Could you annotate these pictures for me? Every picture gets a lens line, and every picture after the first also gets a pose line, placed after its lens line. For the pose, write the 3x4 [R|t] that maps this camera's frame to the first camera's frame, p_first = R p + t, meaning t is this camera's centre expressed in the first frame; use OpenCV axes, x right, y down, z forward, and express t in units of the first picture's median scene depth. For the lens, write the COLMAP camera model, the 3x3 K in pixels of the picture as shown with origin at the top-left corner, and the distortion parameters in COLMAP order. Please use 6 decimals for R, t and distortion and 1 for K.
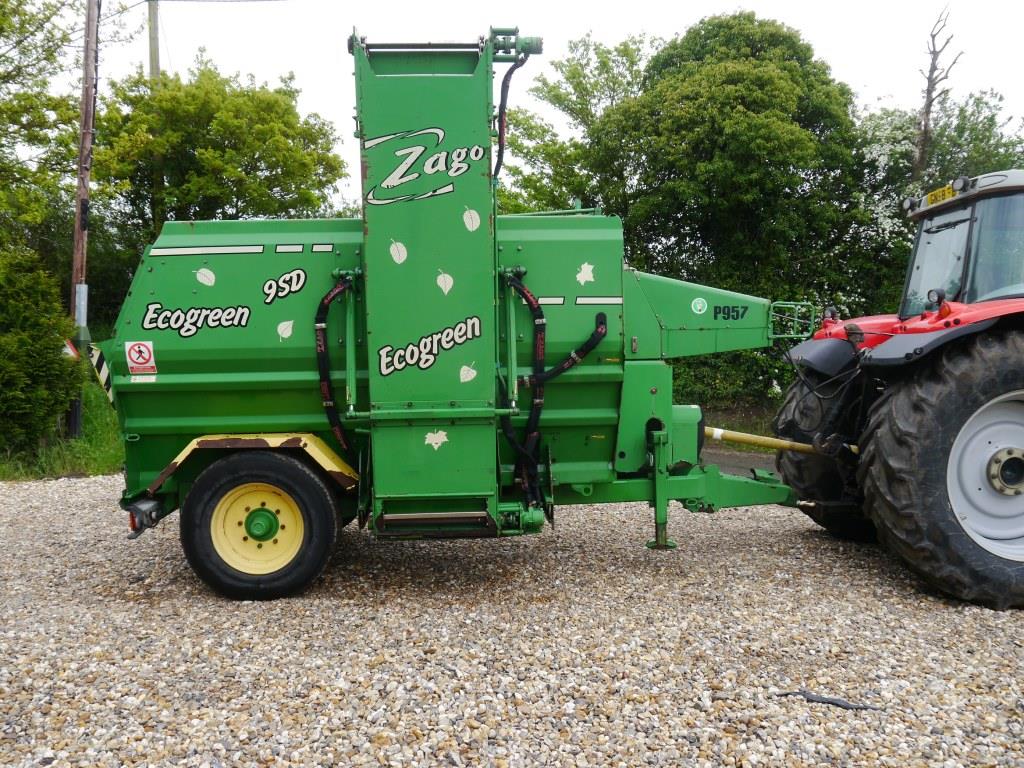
lens RADIAL K [[847.4, 0, 512.0], [0, 847.4, 384.0], [0, 0, 1]] dist [-0.034543, 0.009646]
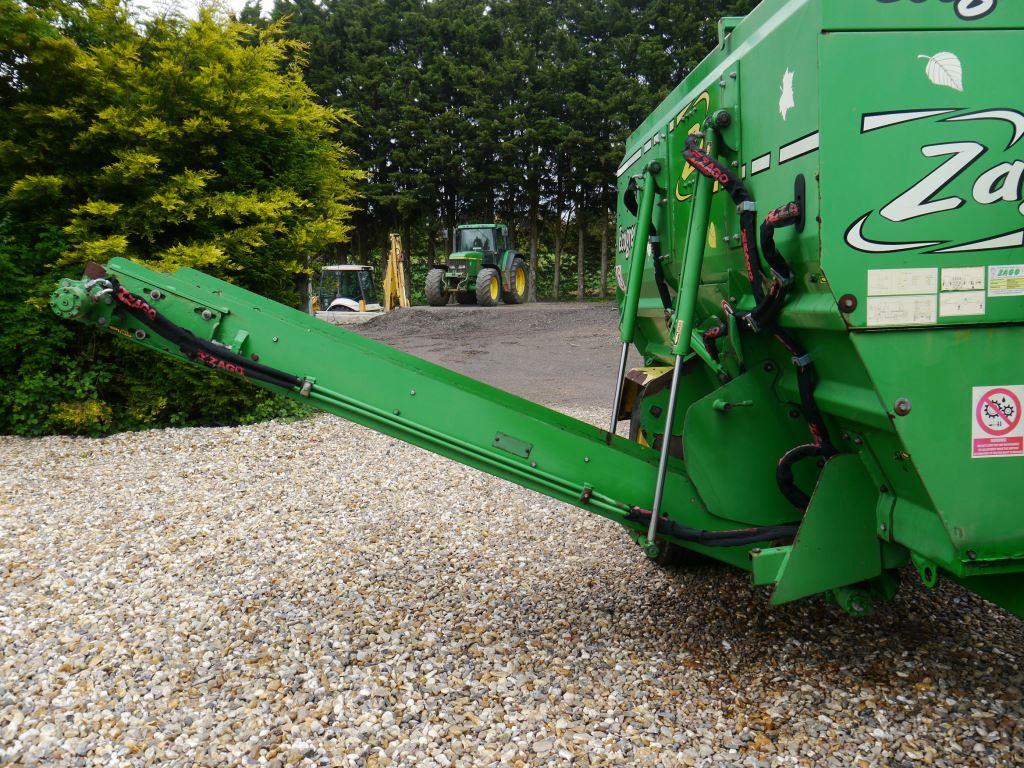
lens RADIAL K [[847.4, 0, 512.0], [0, 847.4, 384.0], [0, 0, 1]] dist [-0.034543, 0.009646]
pose [[0.000818, 0.115070, -0.993357, 0.575120], [-0.015578, 0.993238, 0.115043, -0.023653], [0.999878, 0.015380, 0.002605, 0.869216]]
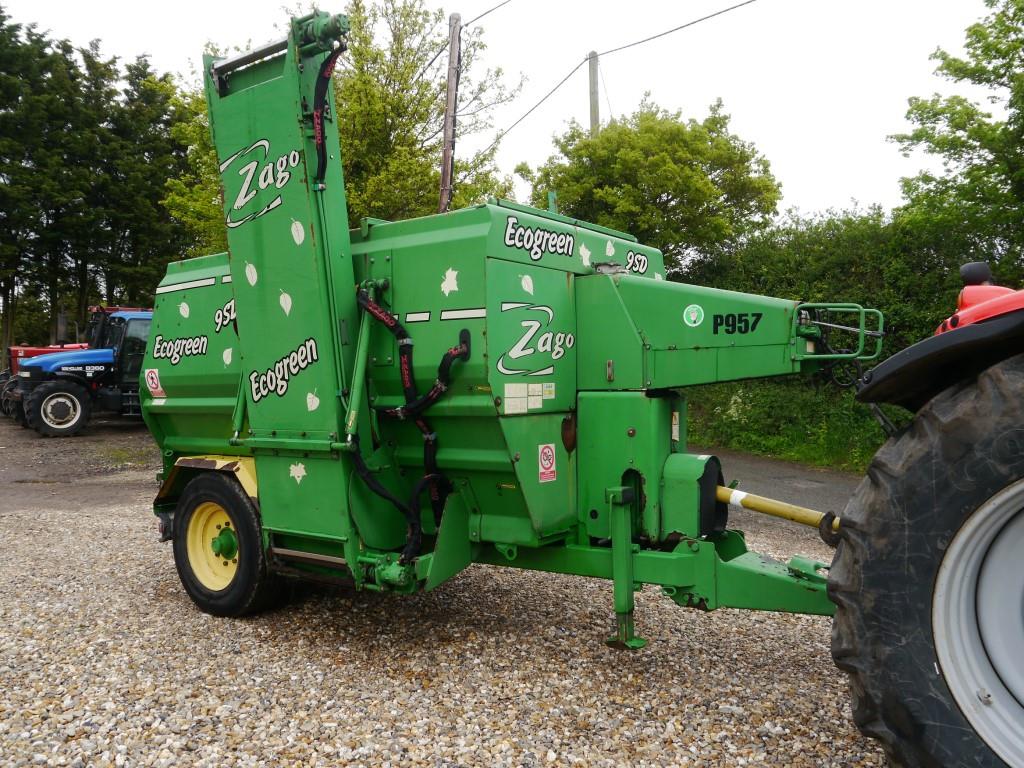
lens RADIAL K [[843.8, 0, 512.0], [0, 843.8, 384.0], [0, 0, 1]] dist [-0.027504, 0.004002]
pose [[0.772469, 0.004437, -0.635037, 0.661110], [-0.031493, 0.999013, -0.031329, -0.009381], [0.634271, 0.044199, 0.771846, 0.426840]]
